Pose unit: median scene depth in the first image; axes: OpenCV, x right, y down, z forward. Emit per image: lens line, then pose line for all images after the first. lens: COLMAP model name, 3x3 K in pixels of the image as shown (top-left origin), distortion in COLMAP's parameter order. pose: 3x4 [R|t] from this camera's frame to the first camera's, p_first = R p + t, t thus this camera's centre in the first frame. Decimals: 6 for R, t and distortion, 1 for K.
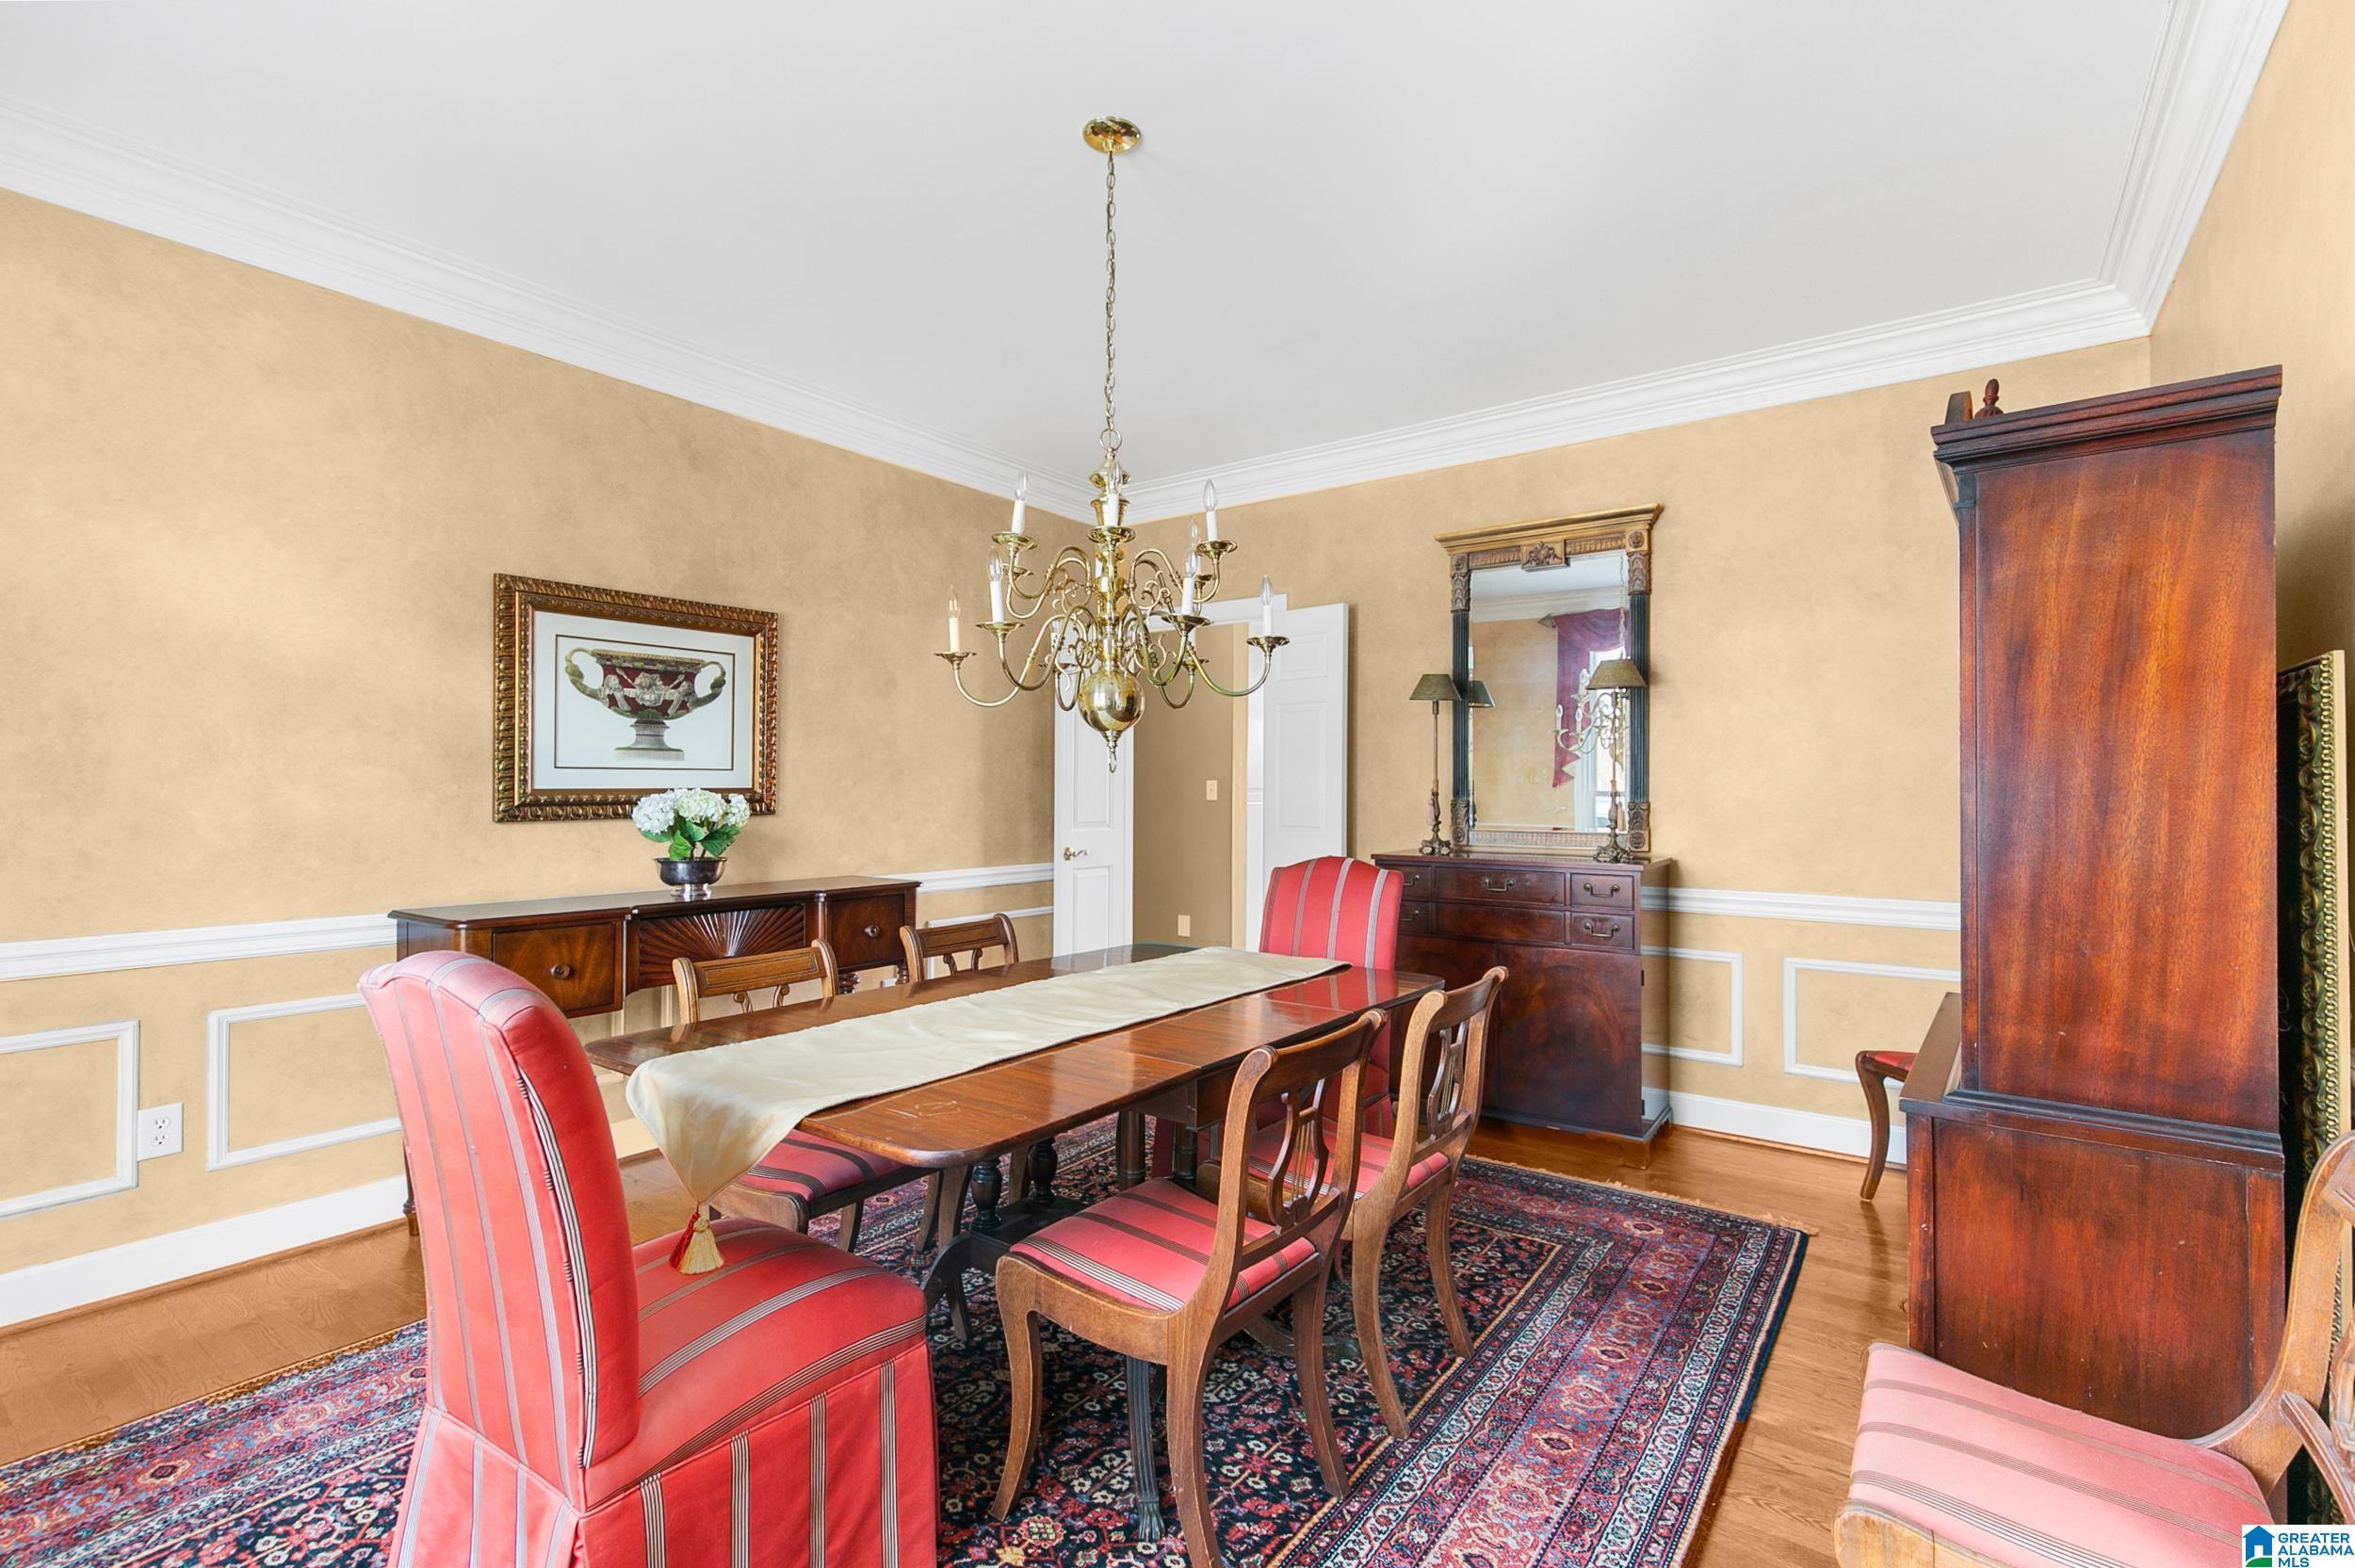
lens RADIAL K [[1077.9, 0, 1188.7], [0, 1077.9, 787.8], [0, 0, 1]] dist [0.010280, 0.000481]
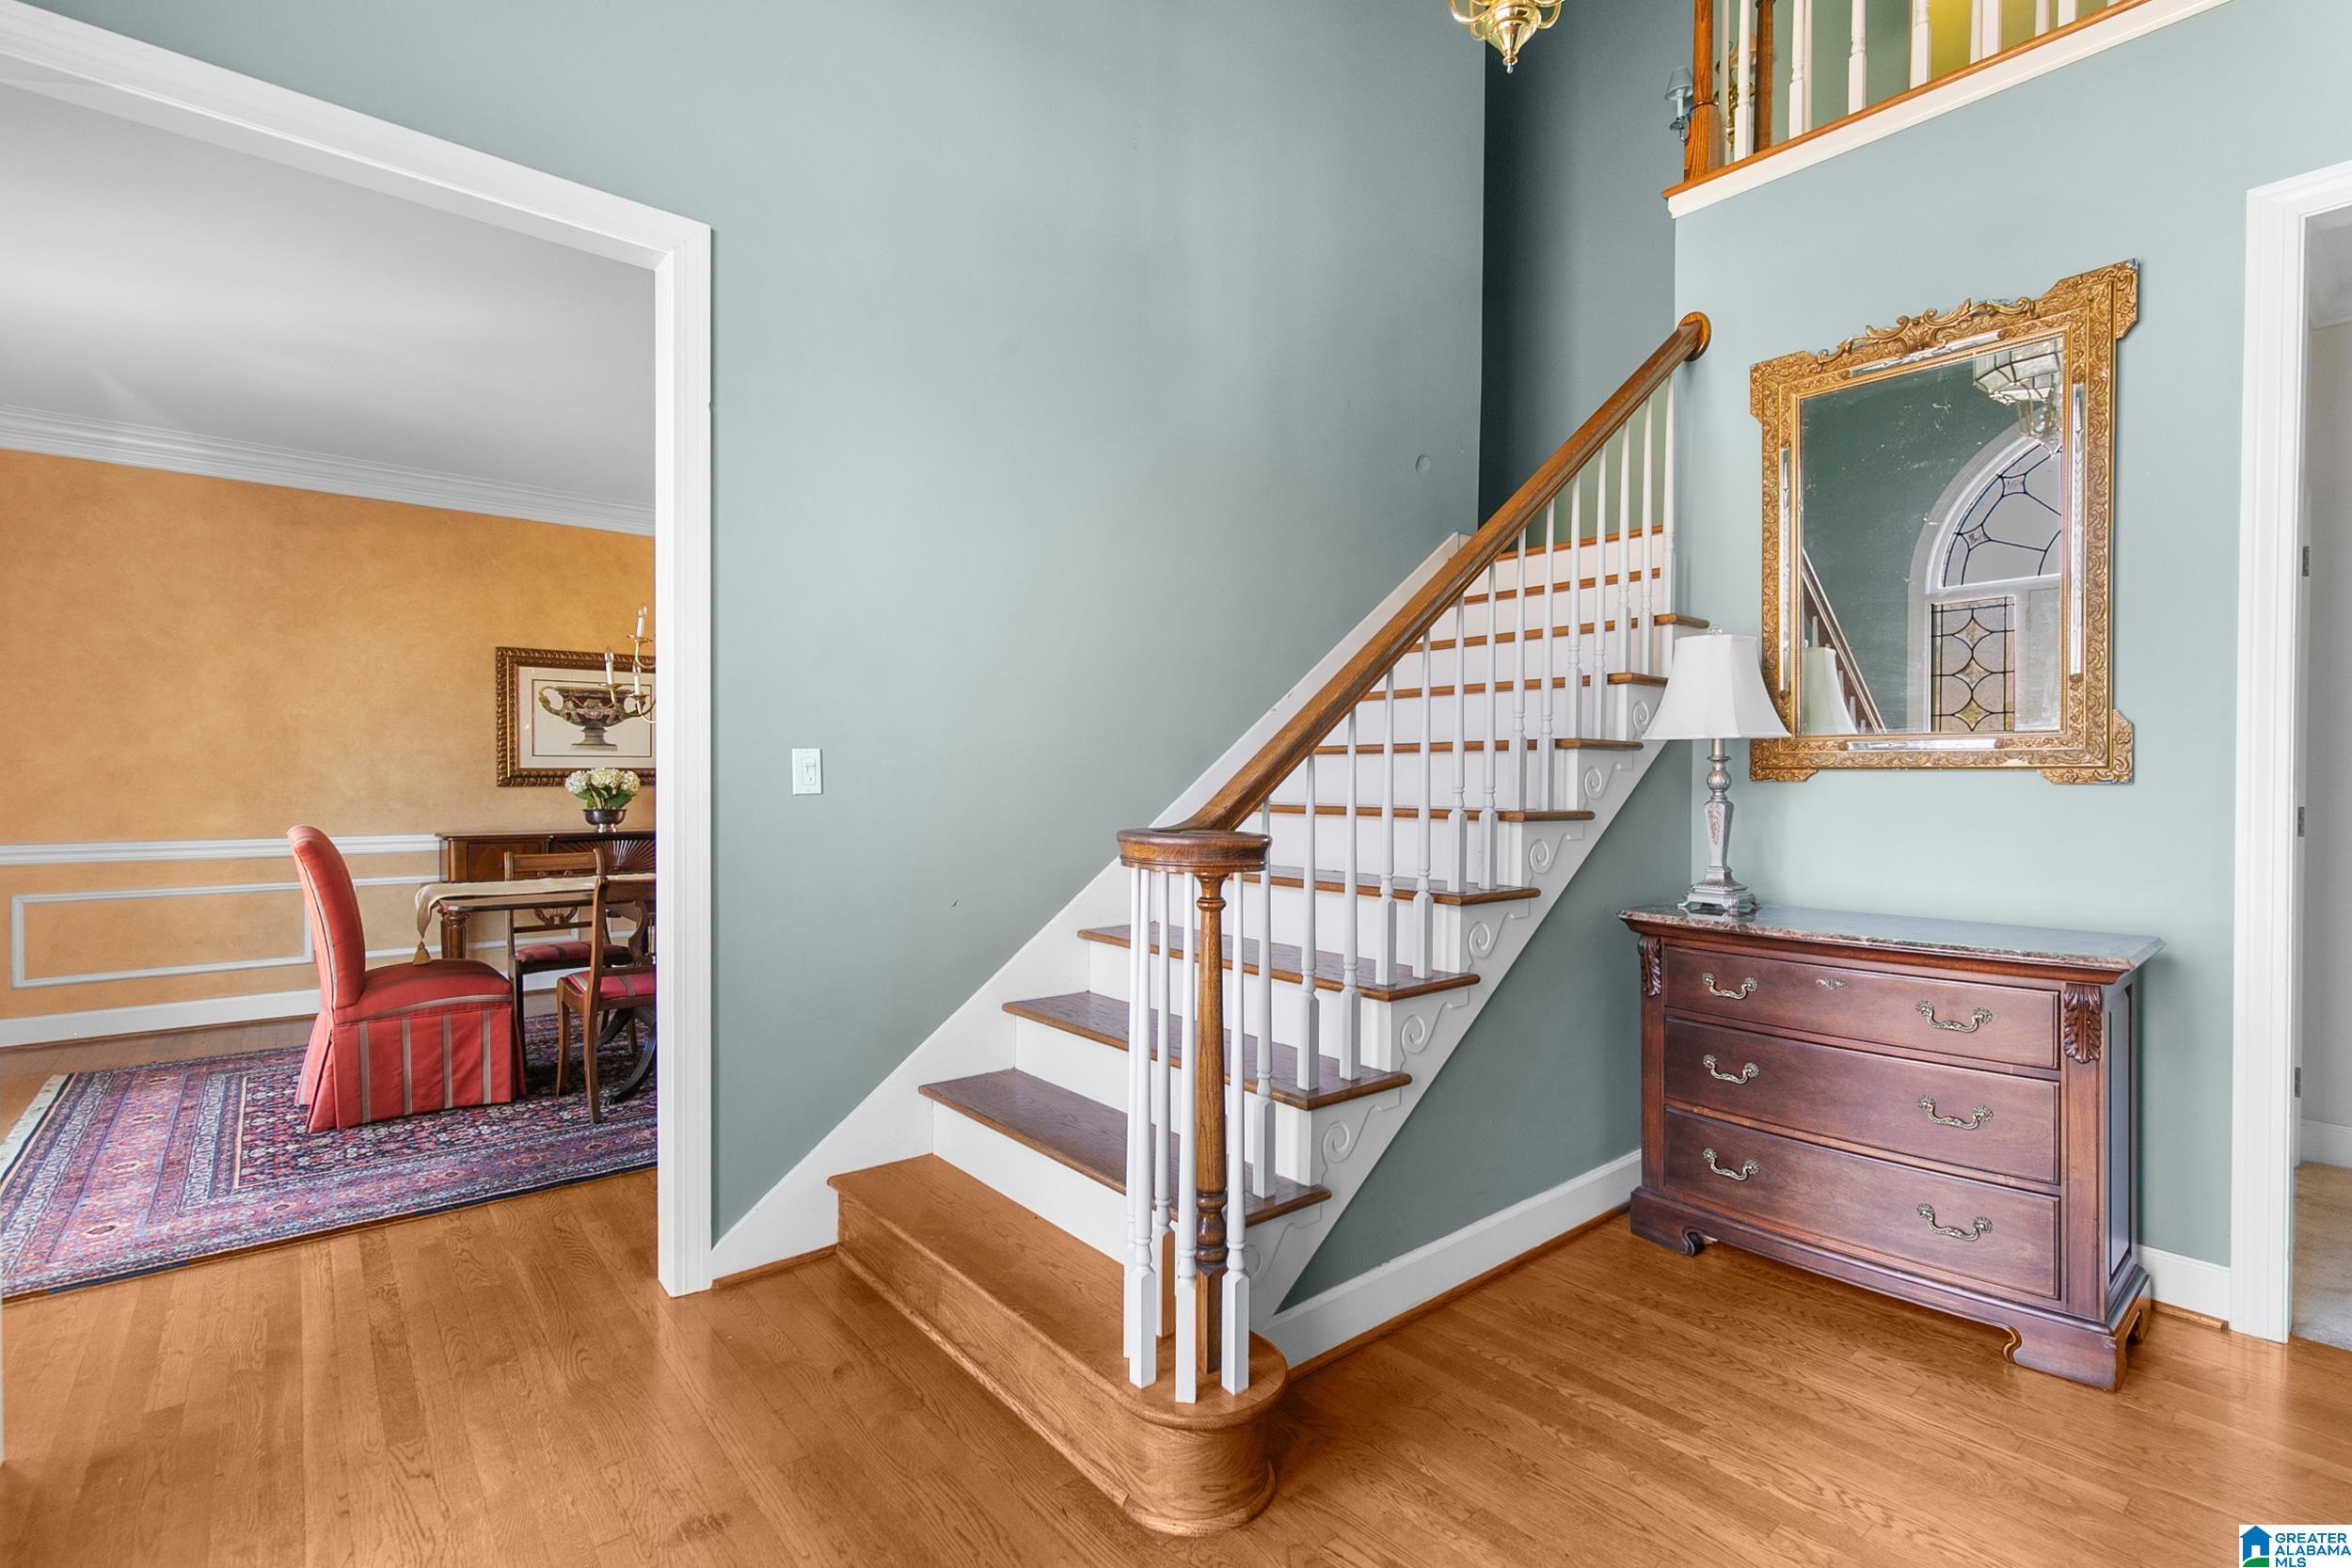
lens RADIAL K [[1076.6, 0, 1172.0], [0, 1076.6, 787.2], [0, 0, 1]] dist [0.010280, 0.000481]
pose [[0.971675, 0.007065, -0.236216, 0.821715], [-0.002887, 0.999833, 0.018028, -0.002120], [0.236304, -0.016835, 0.971533, -0.446767]]
